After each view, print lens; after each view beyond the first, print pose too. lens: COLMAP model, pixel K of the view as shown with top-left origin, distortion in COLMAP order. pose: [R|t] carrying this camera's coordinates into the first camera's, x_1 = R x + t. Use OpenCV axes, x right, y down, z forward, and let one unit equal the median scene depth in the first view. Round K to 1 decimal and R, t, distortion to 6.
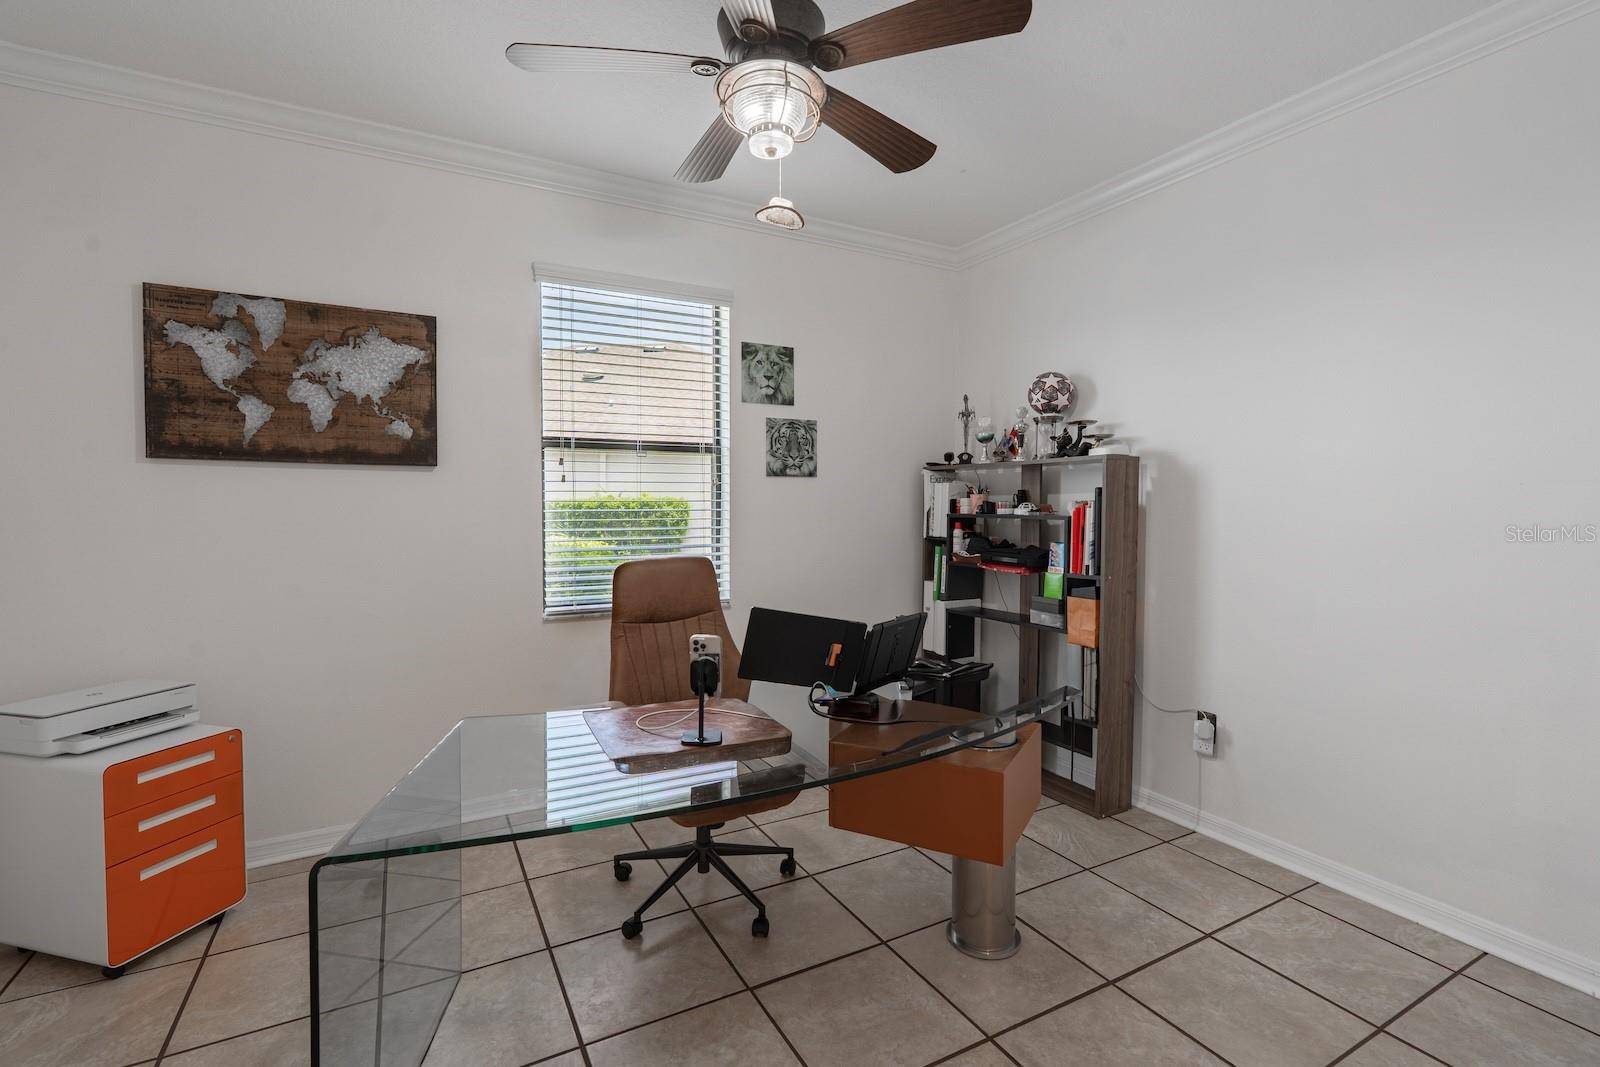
lens RADIAL K [[734.2, 0, 793.5], [0, 734.2, 530.9], [0, 0, 1]] dist [-0.002716, 0.001929]
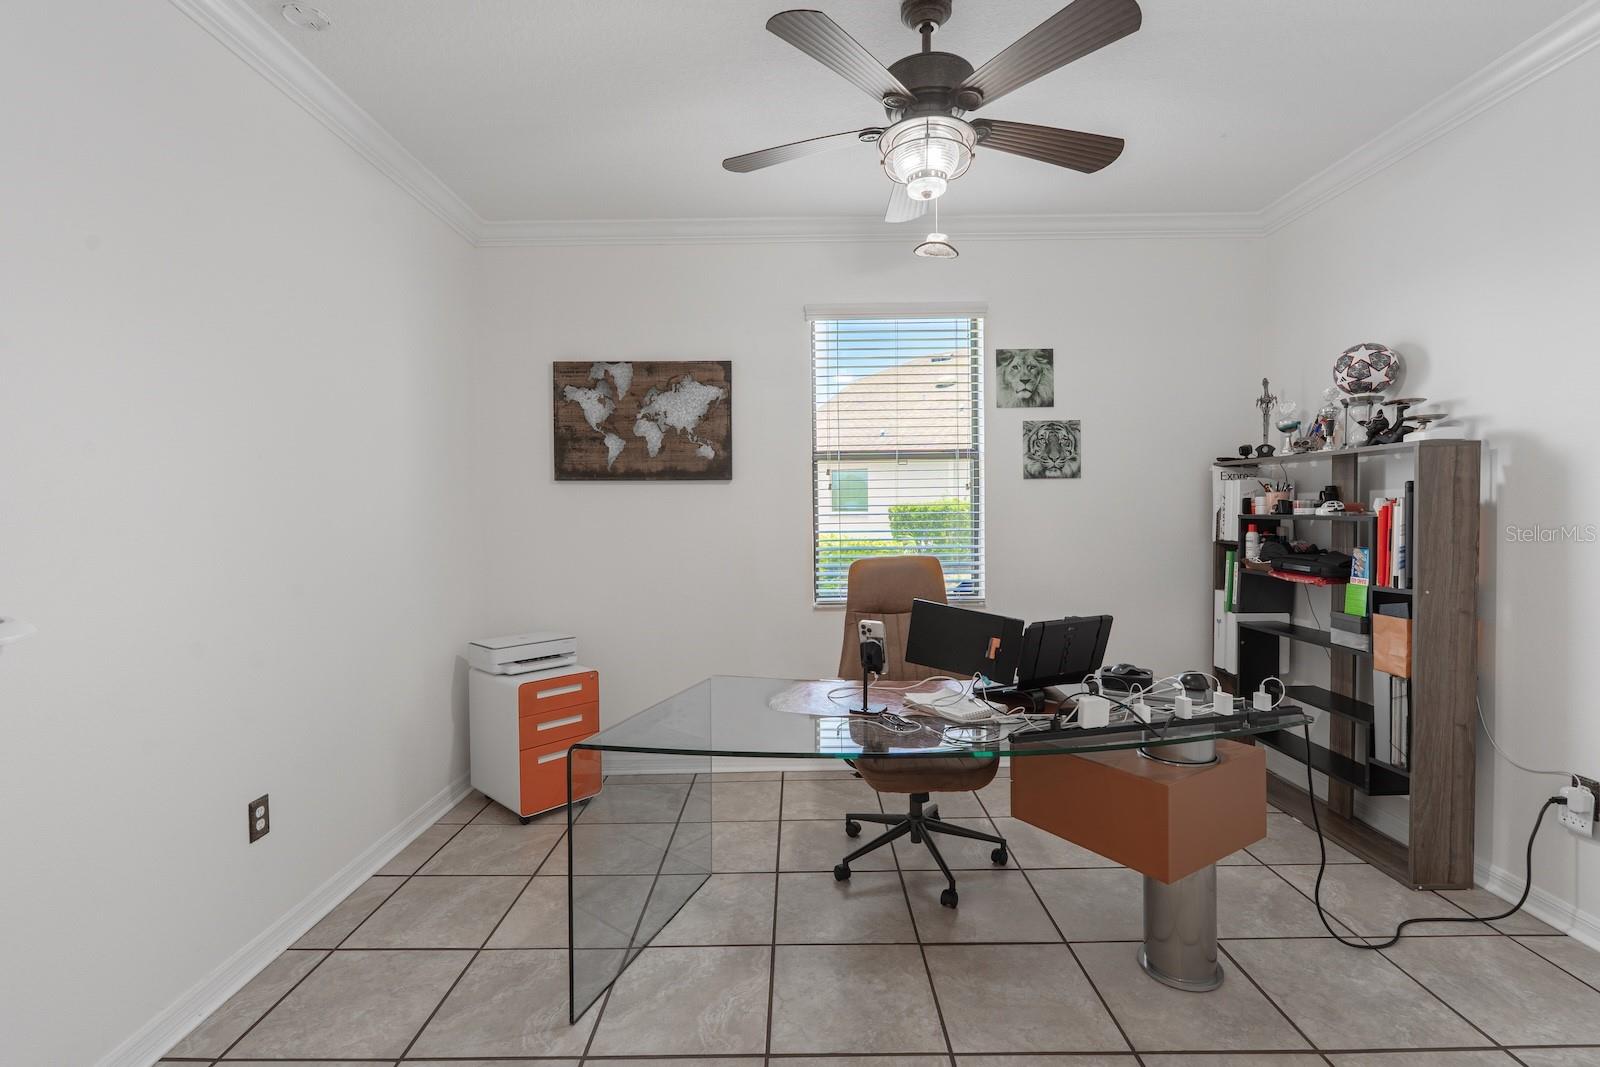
lens RADIAL K [[753.8, 0, 801.8], [0, 753.8, 527.1], [0, 0, 1]] dist [0.001362, 0.001363]
pose [[0.873631, 0.000943, -0.486588, 0.240659], [-0.005679, 0.999950, -0.008259, 0.002637], [0.486555, 0.009979, 0.873593, -0.064665]]
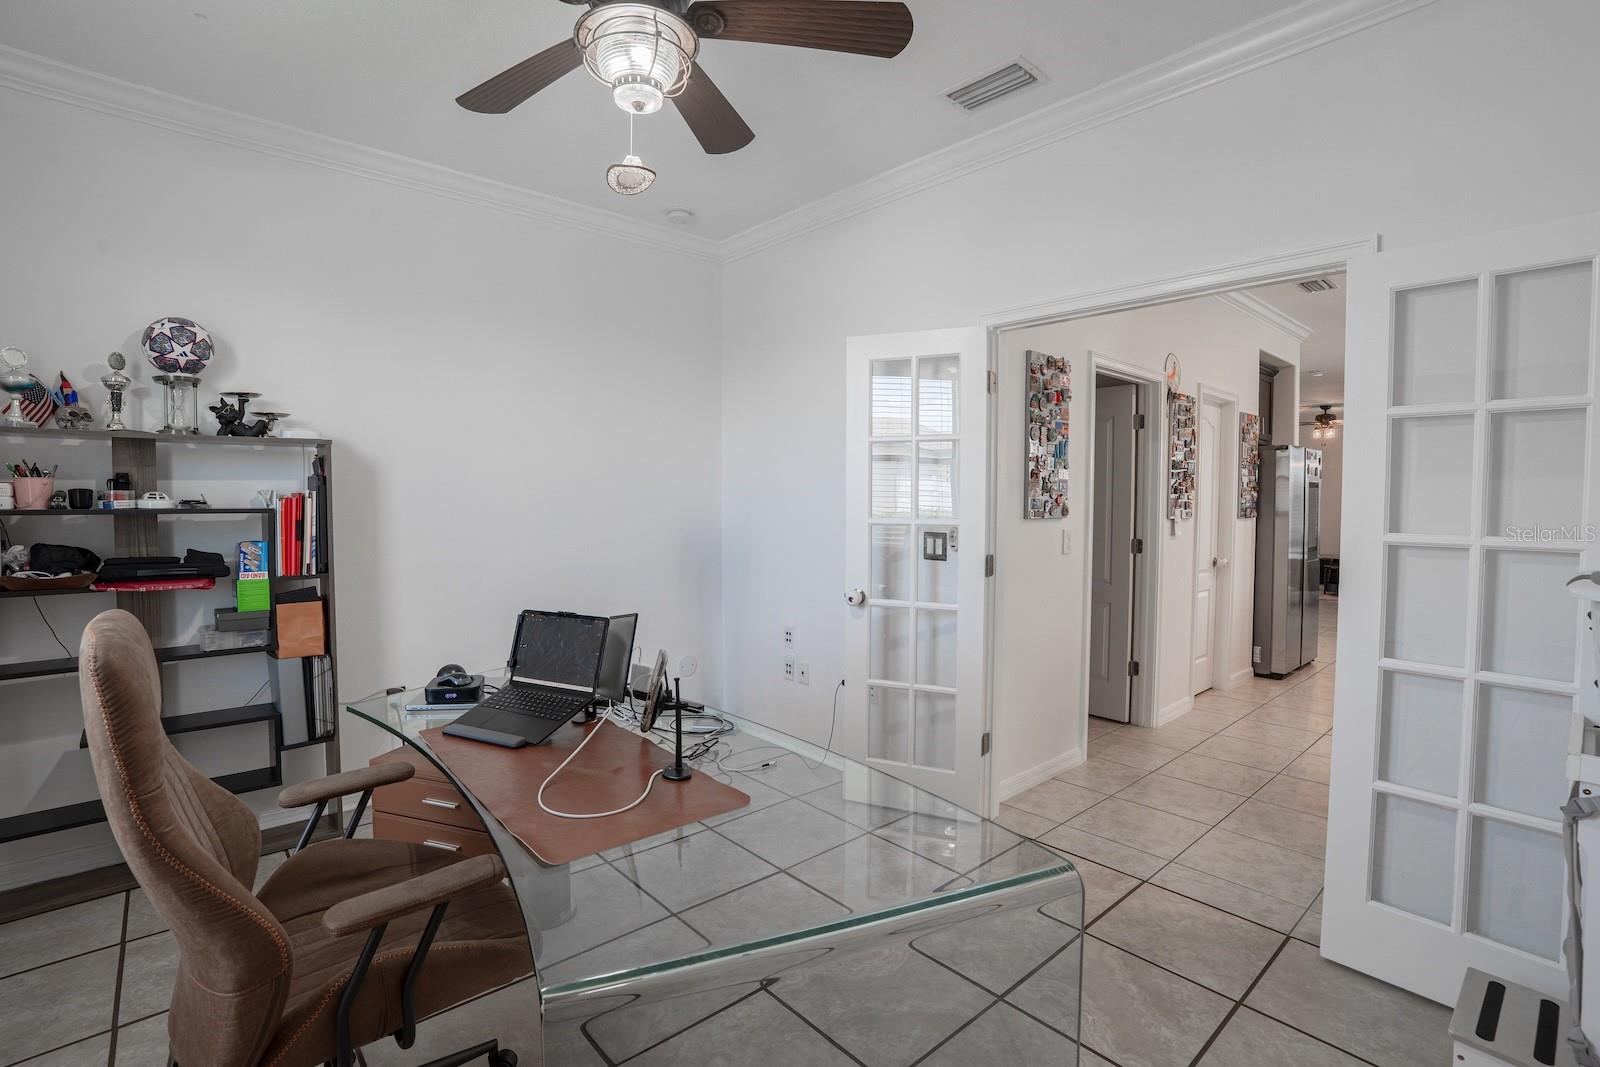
lens RADIAL K [[740.1, 0, 801.7], [0, 740.1, 531.2], [0, 0, 1]] dist [-0.003678, 0.000565]
pose [[-0.234054, -0.048995, 0.970988, -0.620831], [0.026434, 0.998039, 0.056732, -0.027757], [-0.971864, 0.038946, -0.232300, 0.659338]]
